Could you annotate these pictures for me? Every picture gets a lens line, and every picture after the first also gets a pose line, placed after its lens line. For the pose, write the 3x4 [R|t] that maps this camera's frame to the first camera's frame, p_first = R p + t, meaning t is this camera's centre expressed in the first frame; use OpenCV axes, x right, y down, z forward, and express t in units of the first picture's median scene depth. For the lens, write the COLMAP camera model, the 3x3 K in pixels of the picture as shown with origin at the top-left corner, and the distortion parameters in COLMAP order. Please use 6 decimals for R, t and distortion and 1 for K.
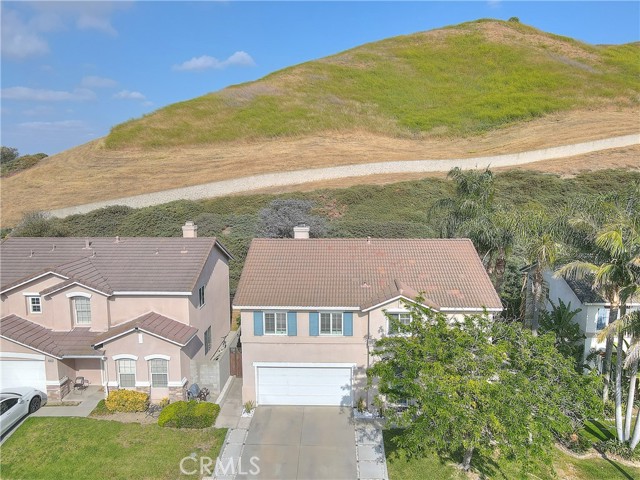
lens RADIAL K [[463.4, 0, 320.0], [0, 463.4, 240.0], [0, 0, 1]] dist [0.023422, -0.001057]
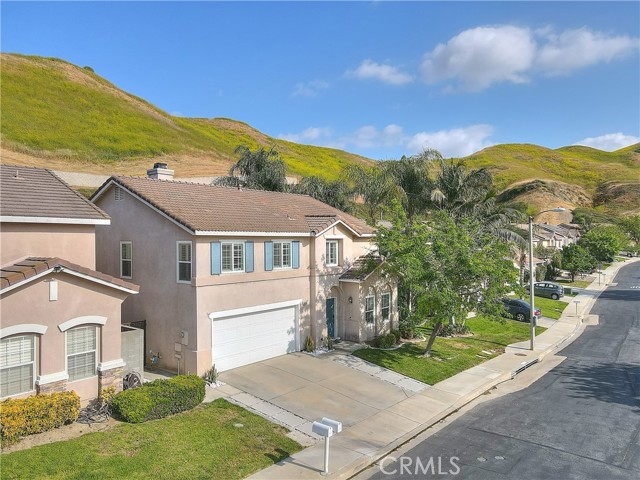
lens RADIAL K [[471.2, 0, 320.0], [0, 471.2, 240.0], [0, 0, 1]] dist [0.007248, 0.001060]
pose [[0.602417, -0.000515, 0.798181, -0.598959], [0.115613, 0.989510, -0.086619, 0.222193], [-0.789764, 0.144461, 0.596158, 0.385506]]
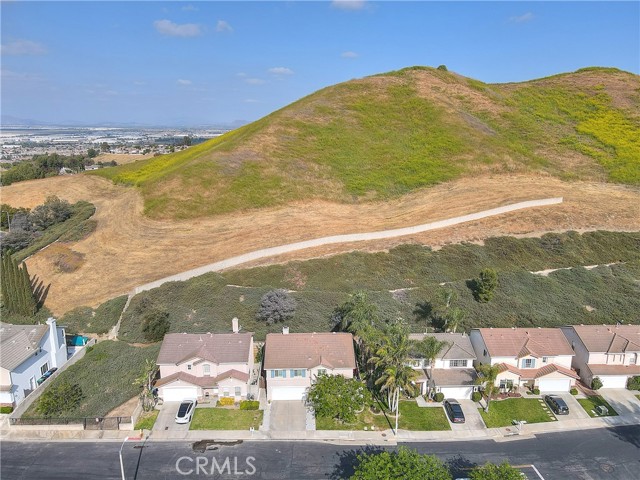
lens RADIAL K [[463.4, 0, 320.0], [0, 463.4, 240.0], [0, 0, 1]] dist [0.023422, -0.001057]
pose [[0.997589, -0.011013, 0.068513, -0.026550], [0.003829, 0.994558, 0.104118, -0.891626], [-0.069287, -0.103605, 0.992202, -1.692051]]
